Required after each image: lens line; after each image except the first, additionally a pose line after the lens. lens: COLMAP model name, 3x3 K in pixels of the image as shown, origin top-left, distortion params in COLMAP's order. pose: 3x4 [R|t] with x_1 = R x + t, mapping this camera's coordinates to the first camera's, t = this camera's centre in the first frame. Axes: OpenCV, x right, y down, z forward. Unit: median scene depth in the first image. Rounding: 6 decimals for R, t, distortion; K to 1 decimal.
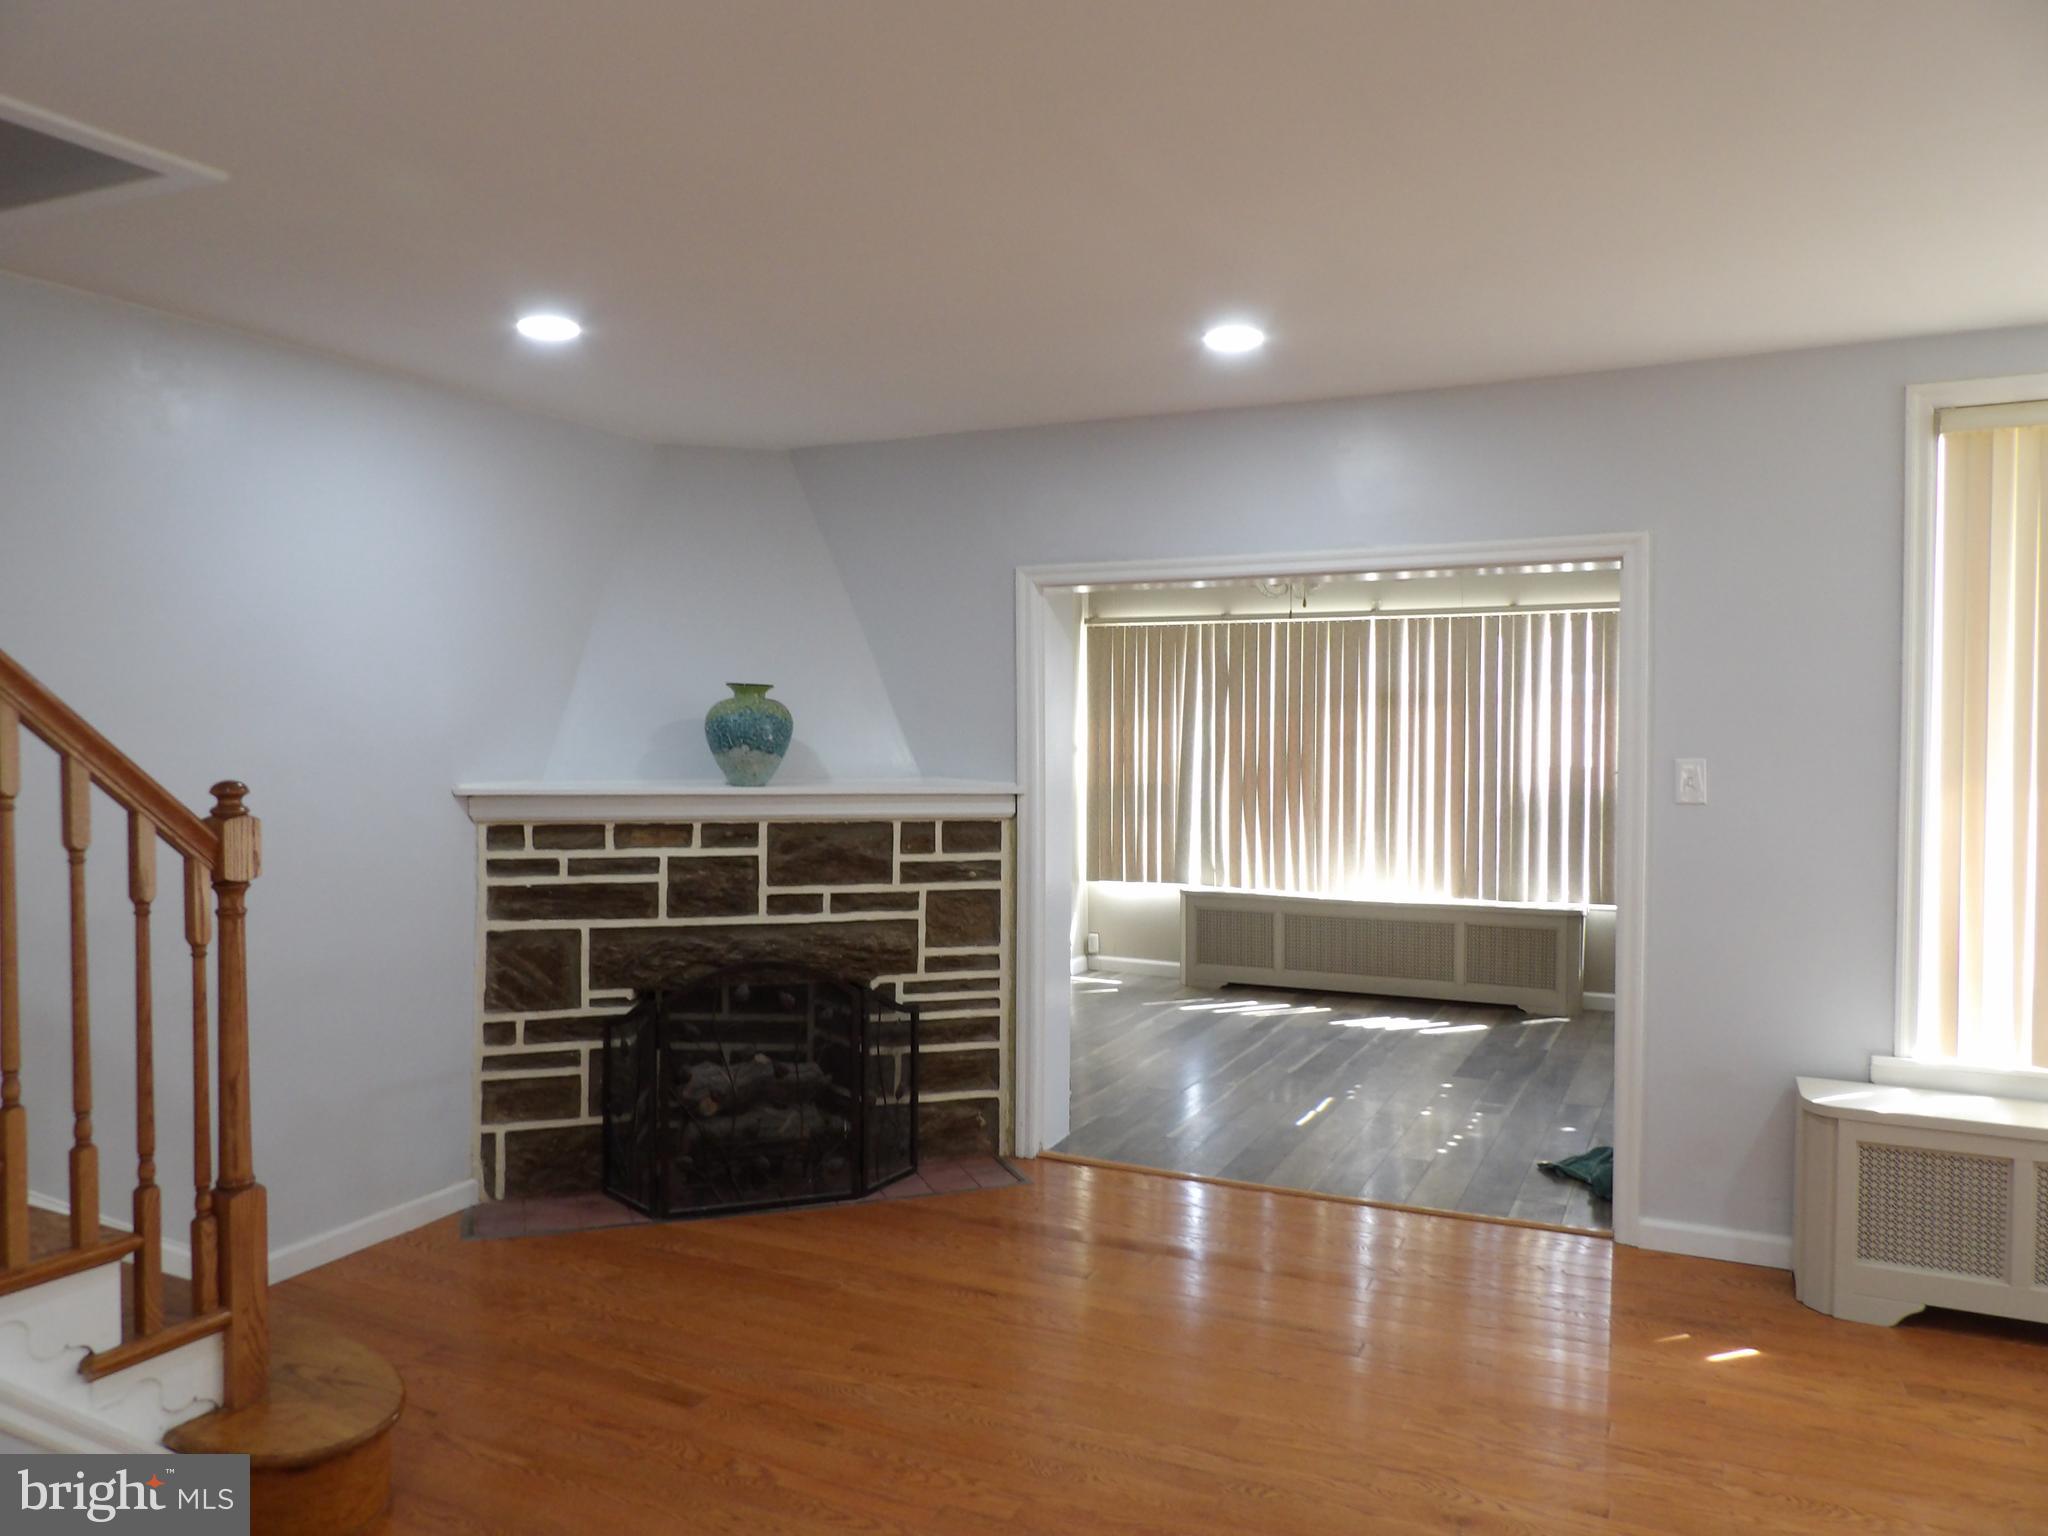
lens RADIAL K [[1462.5, 0, 1019.4], [0, 1462.5, 763.6], [0, 0, 1]] dist [-0.050672, 0.059651]
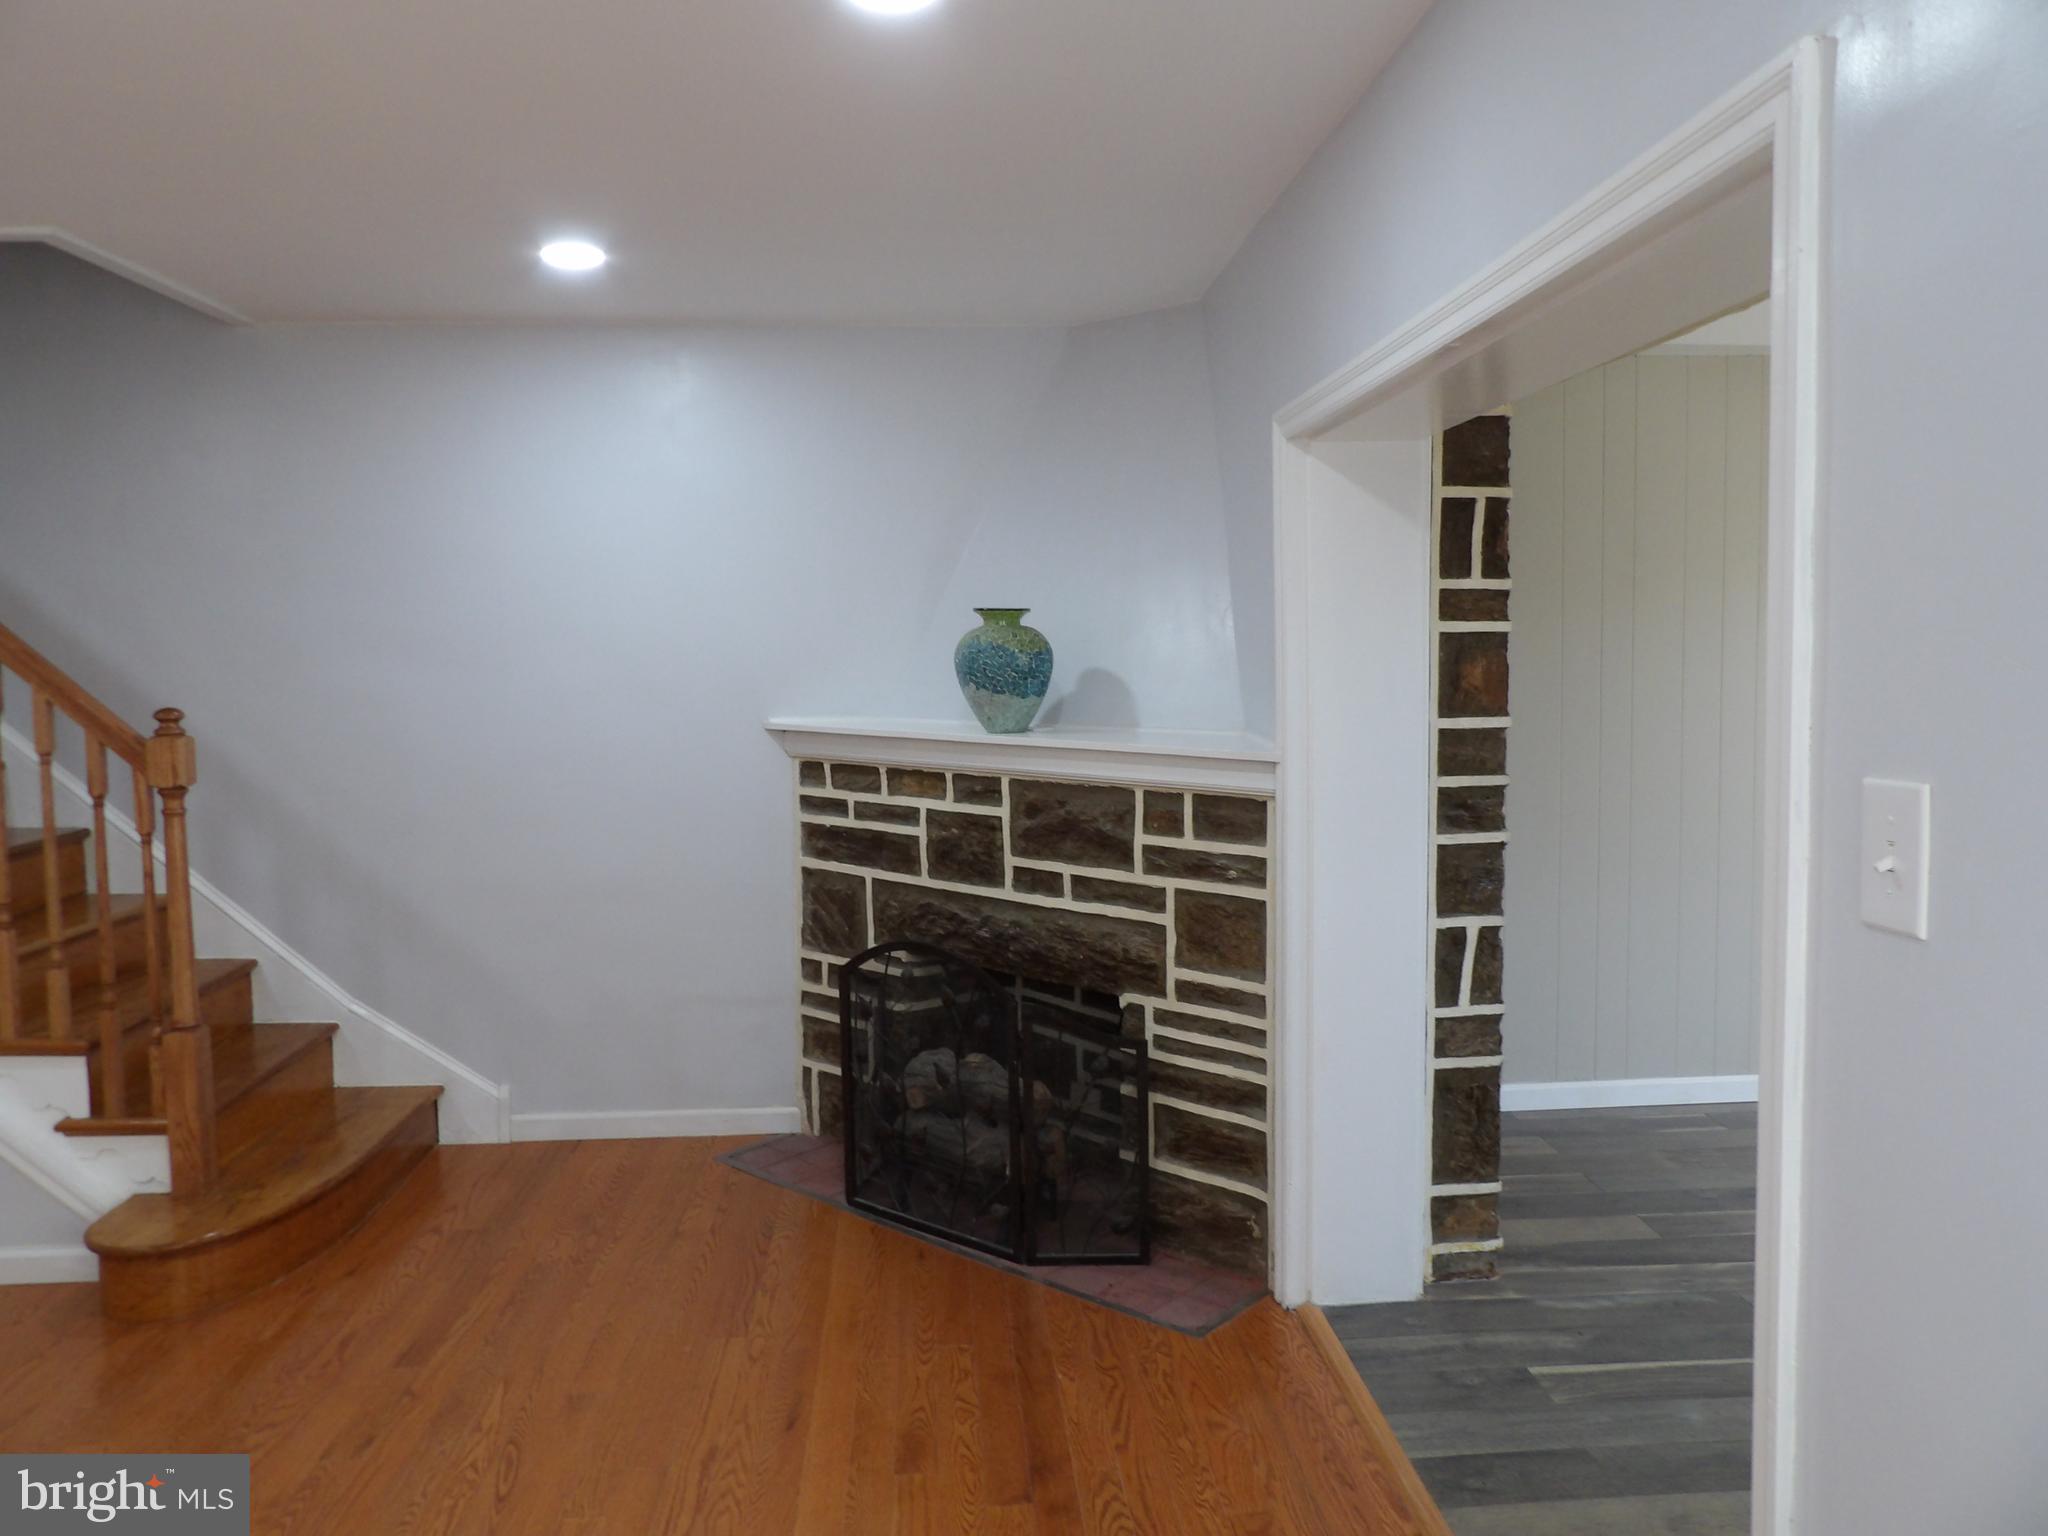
lens RADIAL K [[1462.5, 0, 1030.8], [0, 1462.5, 766.3], [0, 0, 1]] dist [-0.050672, 0.059651]
pose [[0.496775, 0.062223, -0.865646, 0.546496], [-0.017899, 0.997949, 0.061461, -0.016796], [0.867695, -0.015038, 0.496870, 0.609781]]
